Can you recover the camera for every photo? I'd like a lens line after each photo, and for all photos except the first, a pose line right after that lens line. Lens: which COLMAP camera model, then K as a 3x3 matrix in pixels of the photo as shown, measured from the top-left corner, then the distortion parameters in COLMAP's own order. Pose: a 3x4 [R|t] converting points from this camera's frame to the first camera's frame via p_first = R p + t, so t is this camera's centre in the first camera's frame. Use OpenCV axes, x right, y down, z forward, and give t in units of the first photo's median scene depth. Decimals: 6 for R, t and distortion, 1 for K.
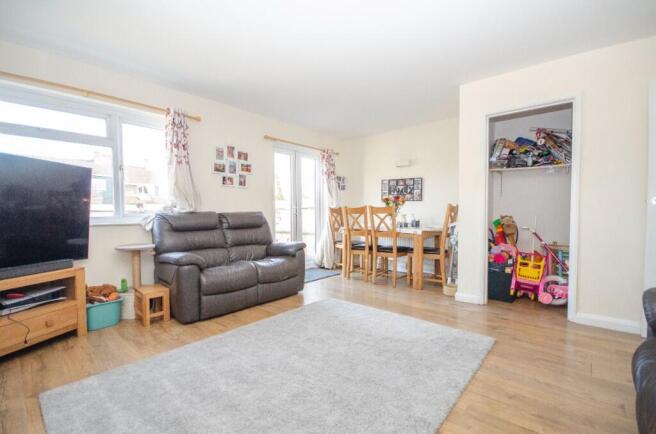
lens RADIAL K [[292.0, 0, 327.6], [0, 292.0, 217.5], [0, 0, 1]] dist [-0.000453, -0.000071]
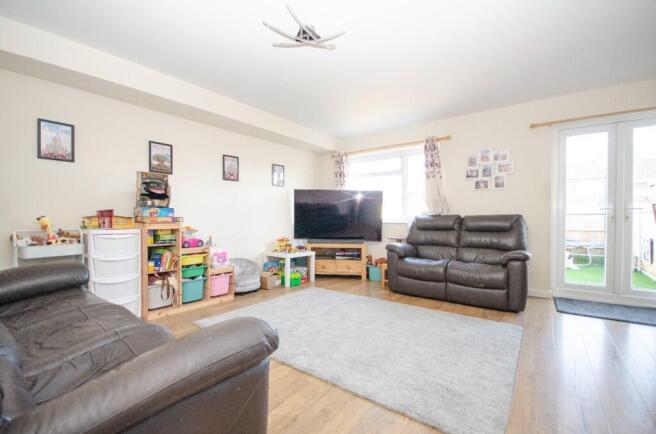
lens RADIAL K [[292.0, 0, 328.5], [0, 292.0, 216.7], [0, 0, 1]] dist [-0.000453, -0.000071]
pose [[0.072917, -0.000040, -0.997338, 0.729463], [-0.019225, 0.999814, -0.001445, -0.001249], [0.997153, 0.019279, 0.072903, 0.437155]]
